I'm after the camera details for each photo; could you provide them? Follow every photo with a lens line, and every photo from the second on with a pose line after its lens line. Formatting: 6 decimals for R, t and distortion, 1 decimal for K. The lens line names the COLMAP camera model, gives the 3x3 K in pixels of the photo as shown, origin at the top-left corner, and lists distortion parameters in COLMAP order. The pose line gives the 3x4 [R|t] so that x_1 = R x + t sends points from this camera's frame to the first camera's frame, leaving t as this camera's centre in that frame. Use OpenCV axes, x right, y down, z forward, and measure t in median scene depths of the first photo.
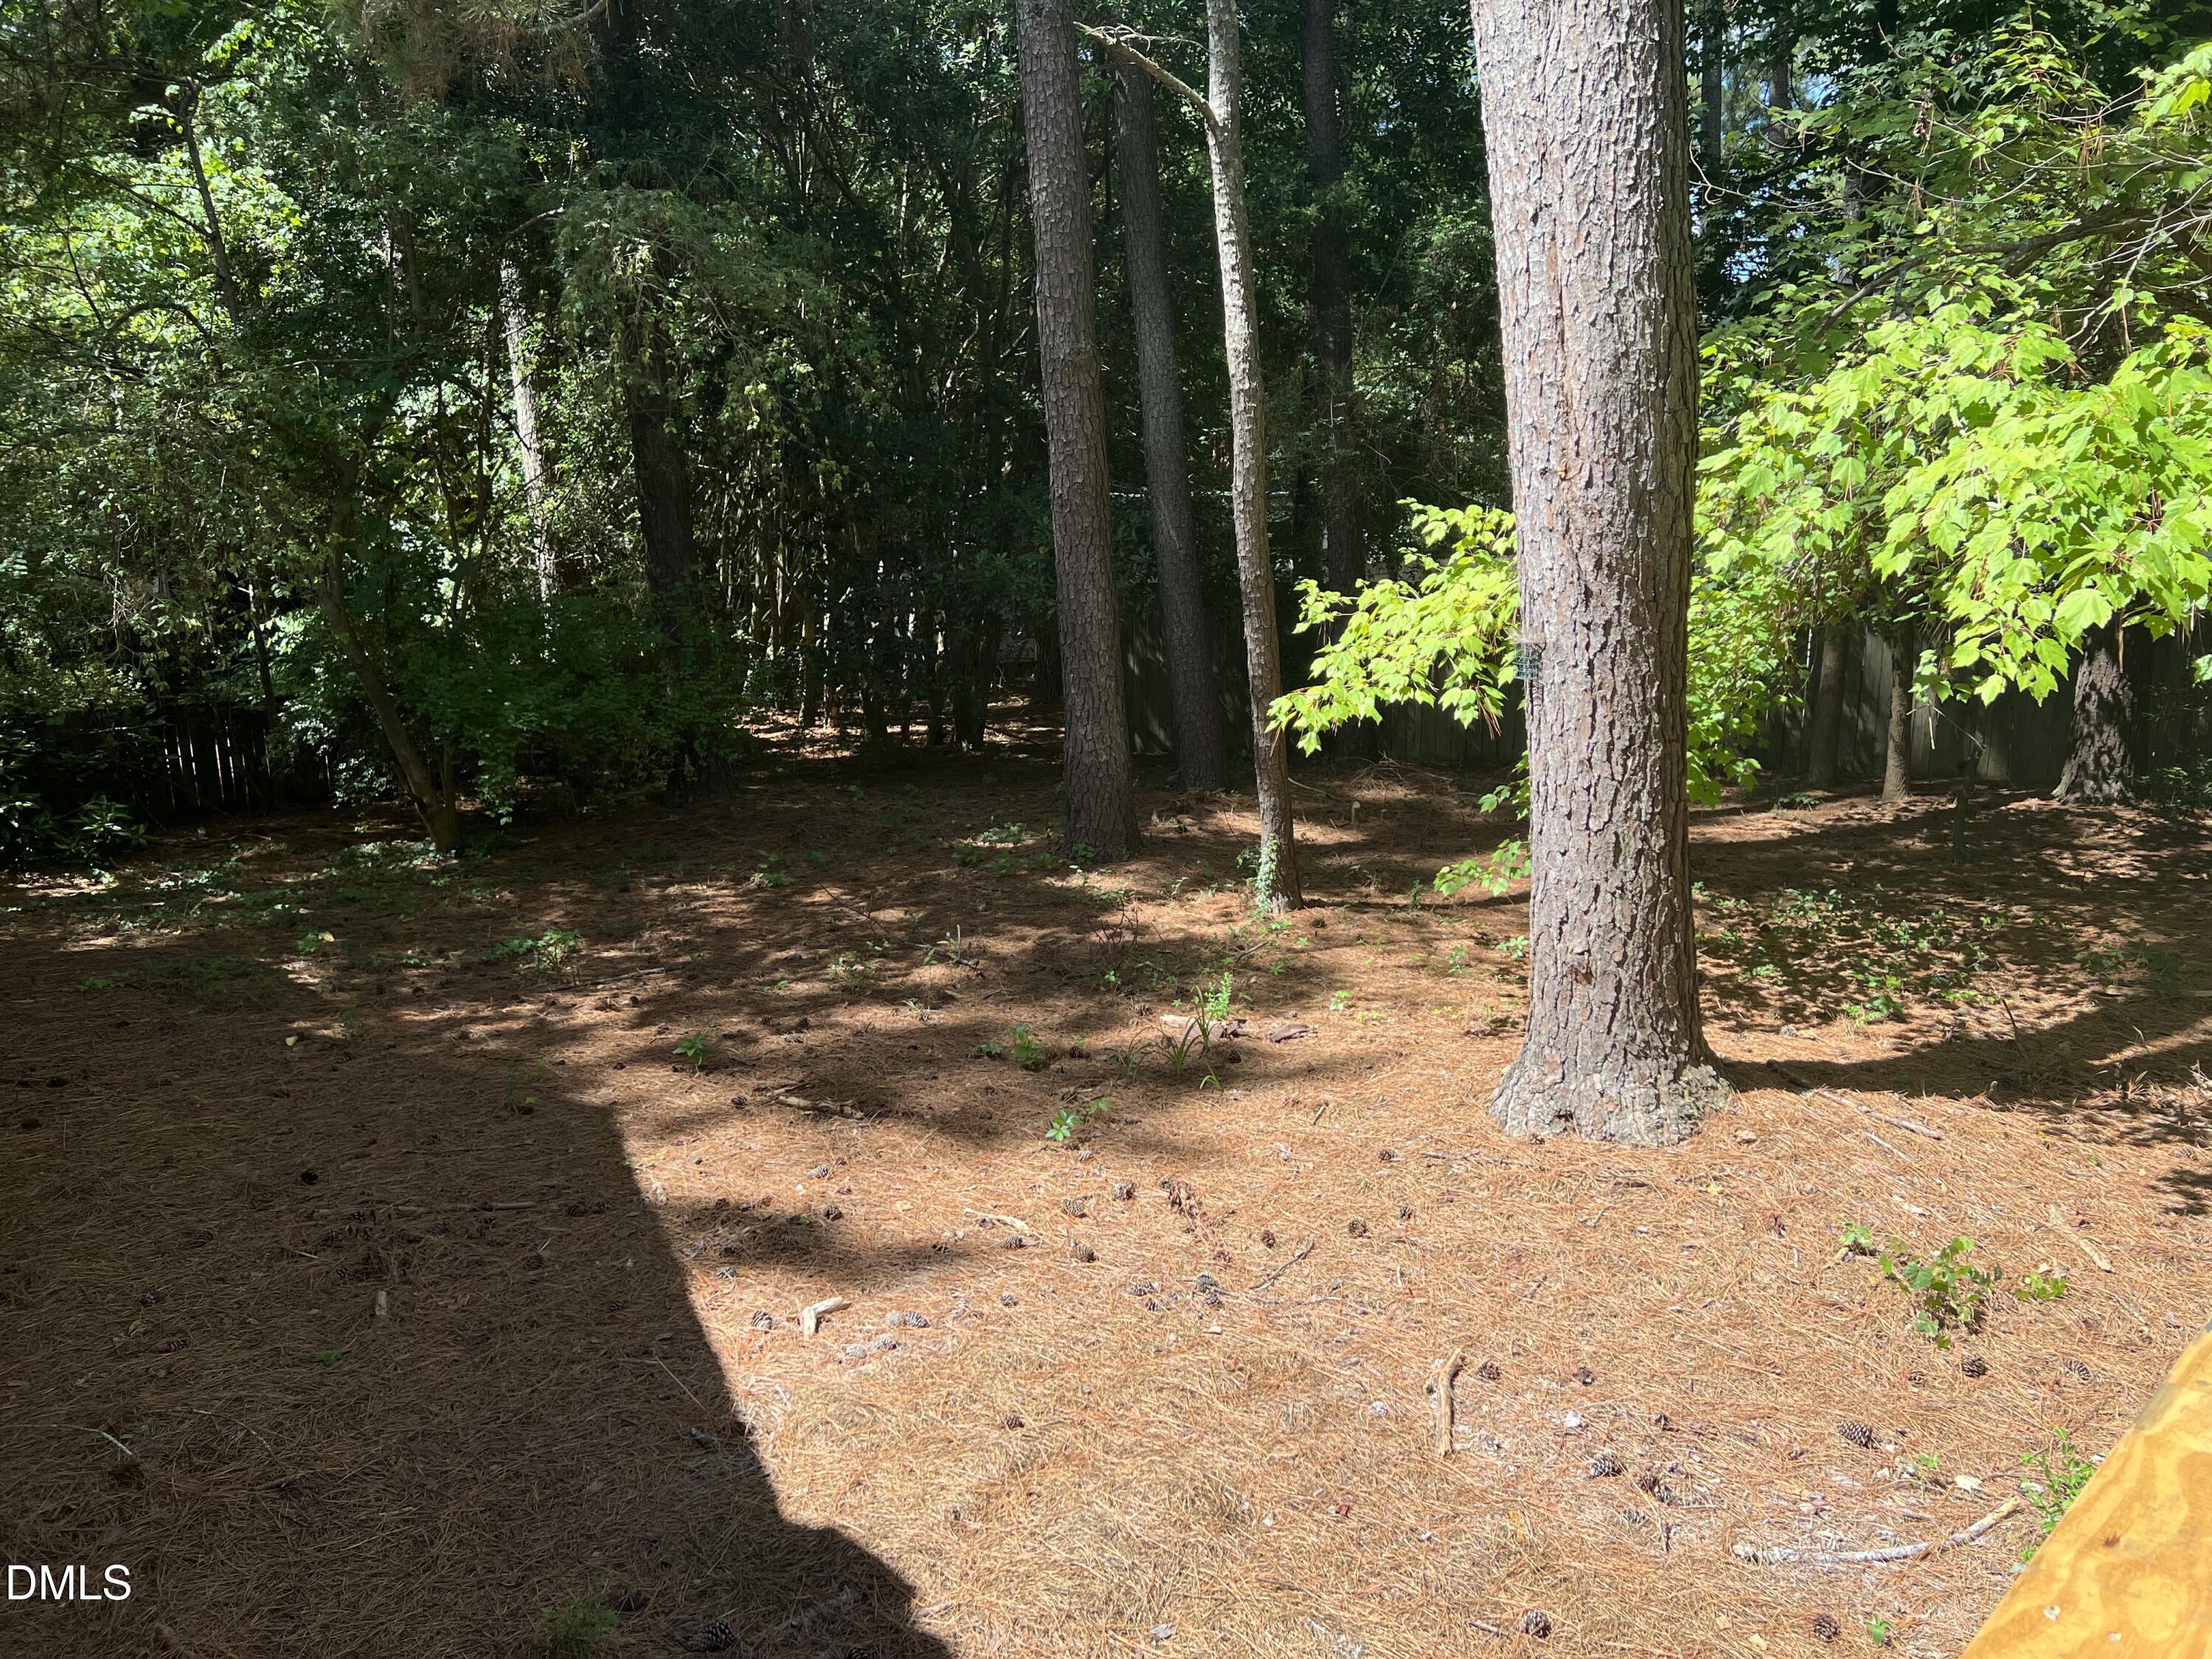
lens RADIAL K [[1670.3, 0, 1098.6], [0, 1670.3, 860.2], [0, 0, 1]] dist [0.027610, -0.038879]
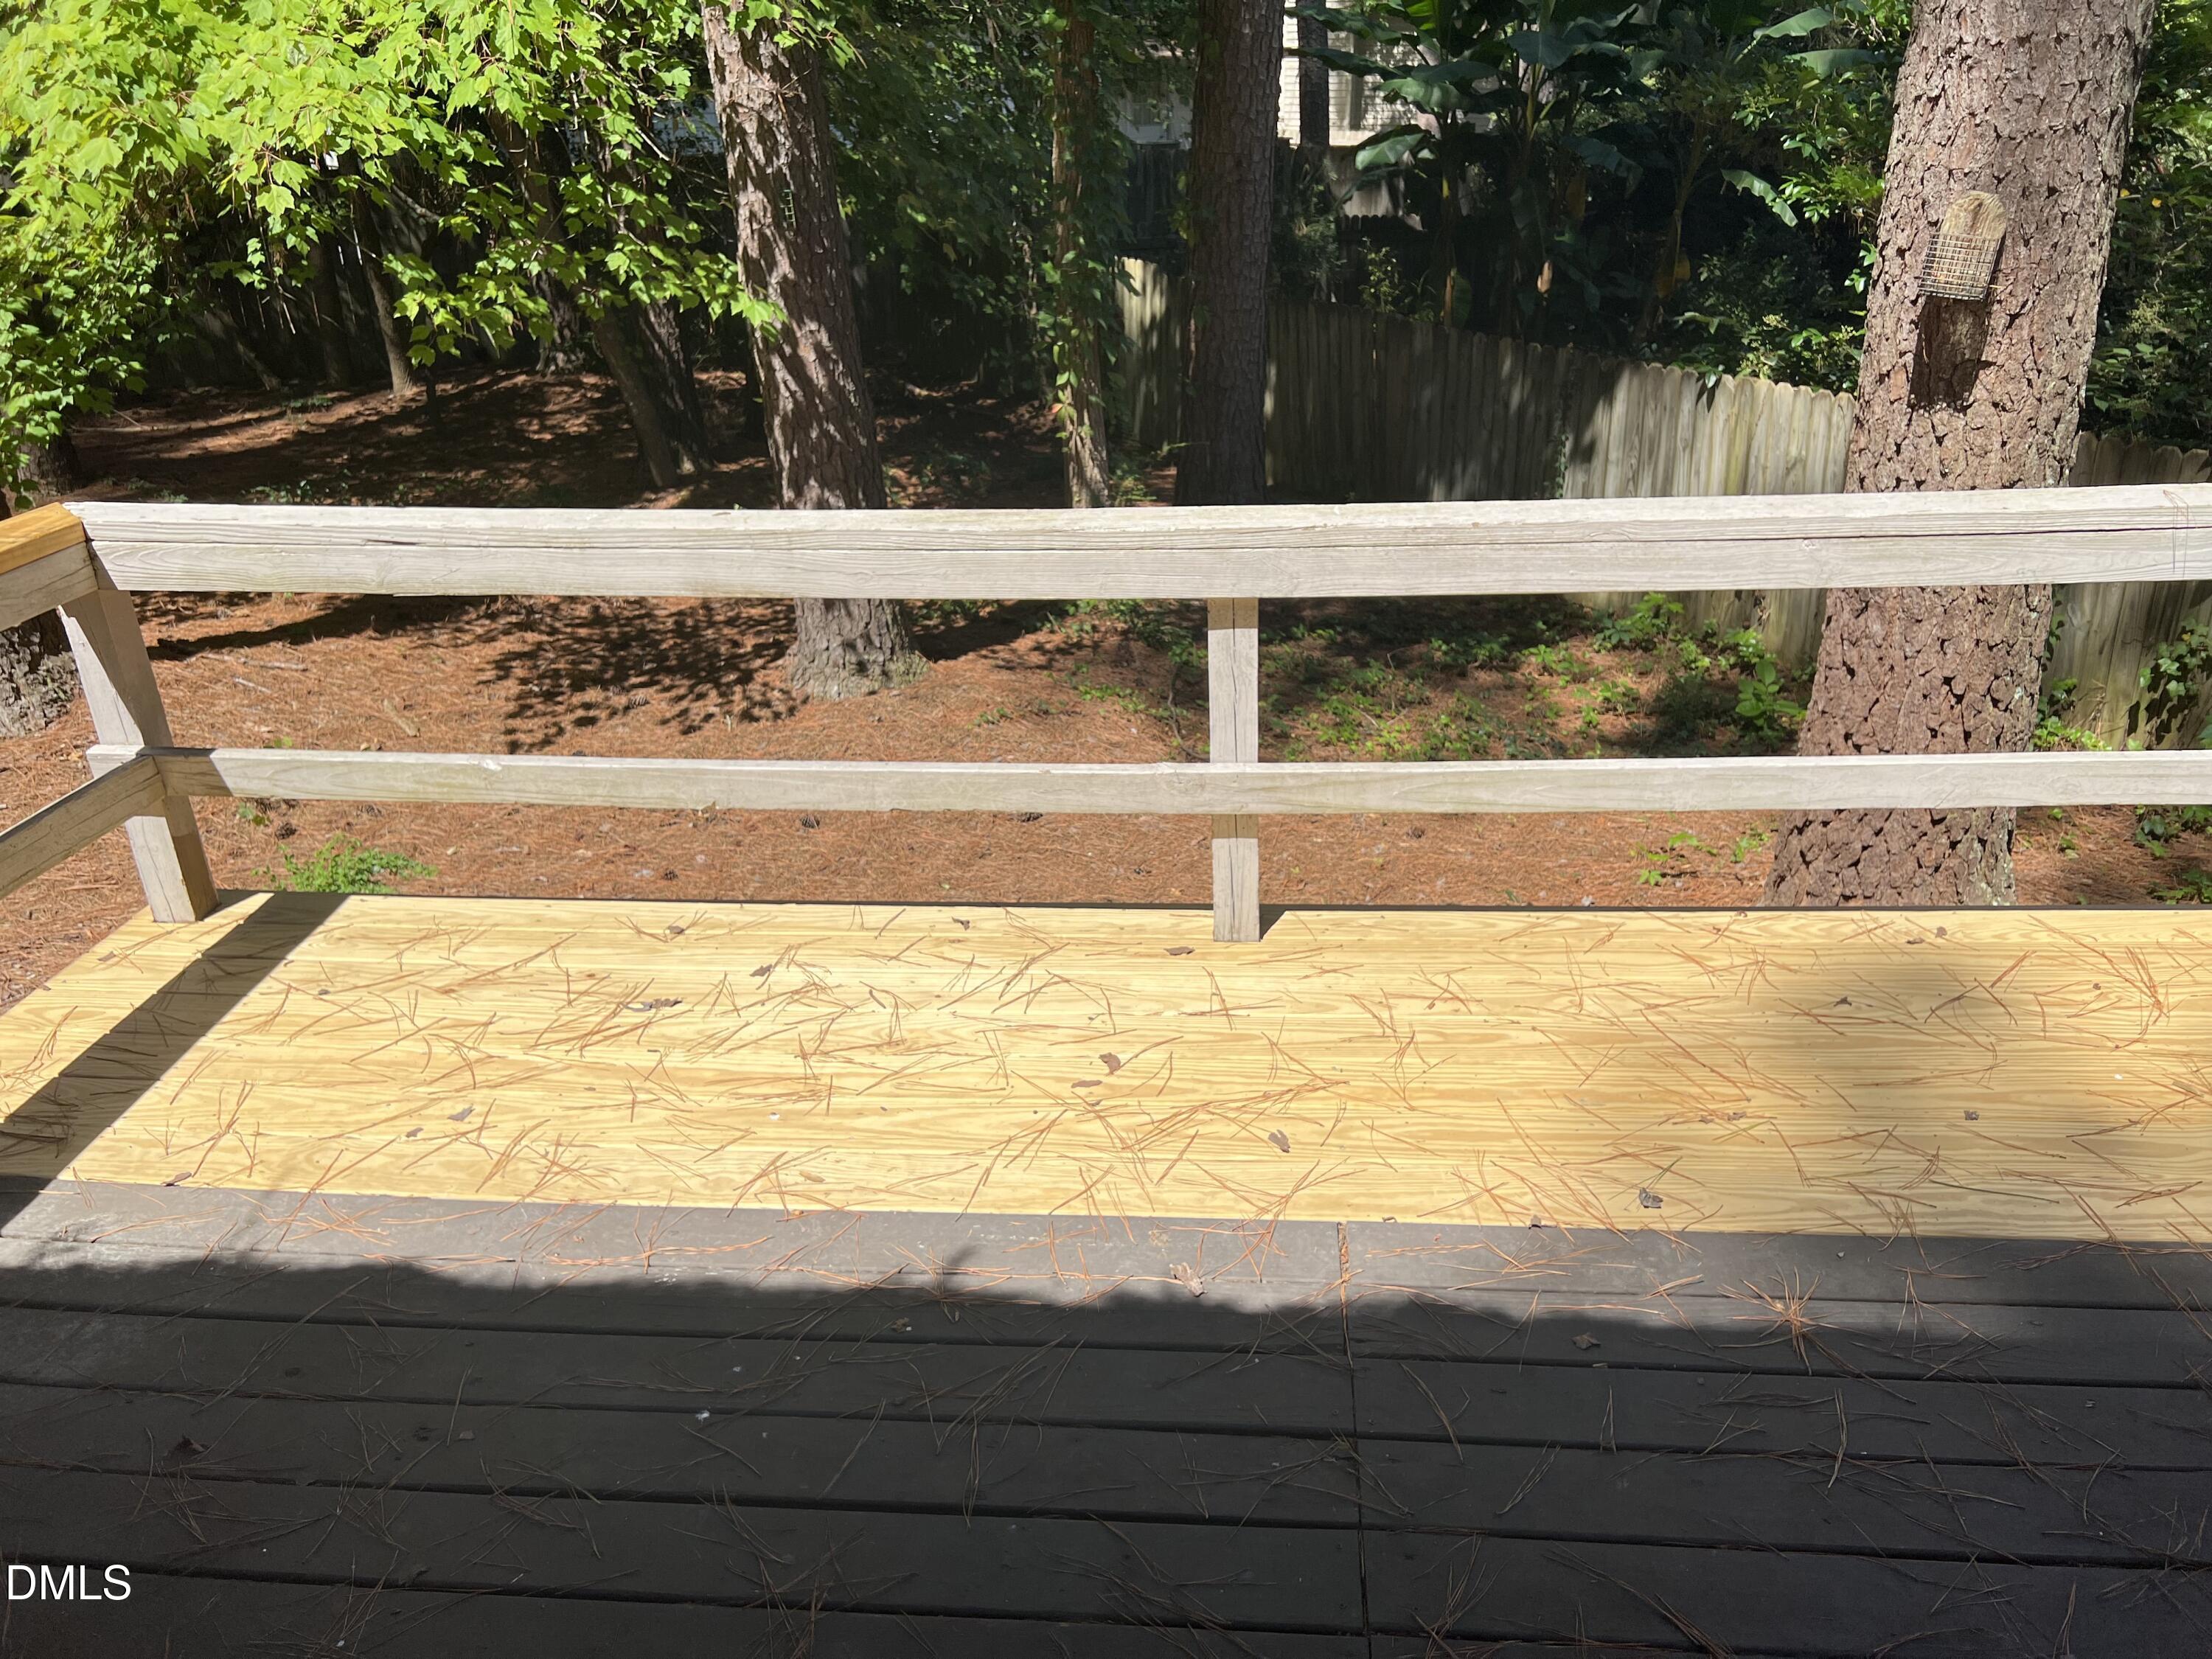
lens RADIAL K [[1670.3, 0, 1098.6], [0, 1670.3, 860.2], [0, 0, 1]] dist [0.027610, -0.038879]
pose [[0.723072, -0.291712, 0.626156, 0.061987], [0.147320, 0.950725, 0.272800, 0.025904], [-0.674881, -0.105009, 0.730417, -0.108978]]
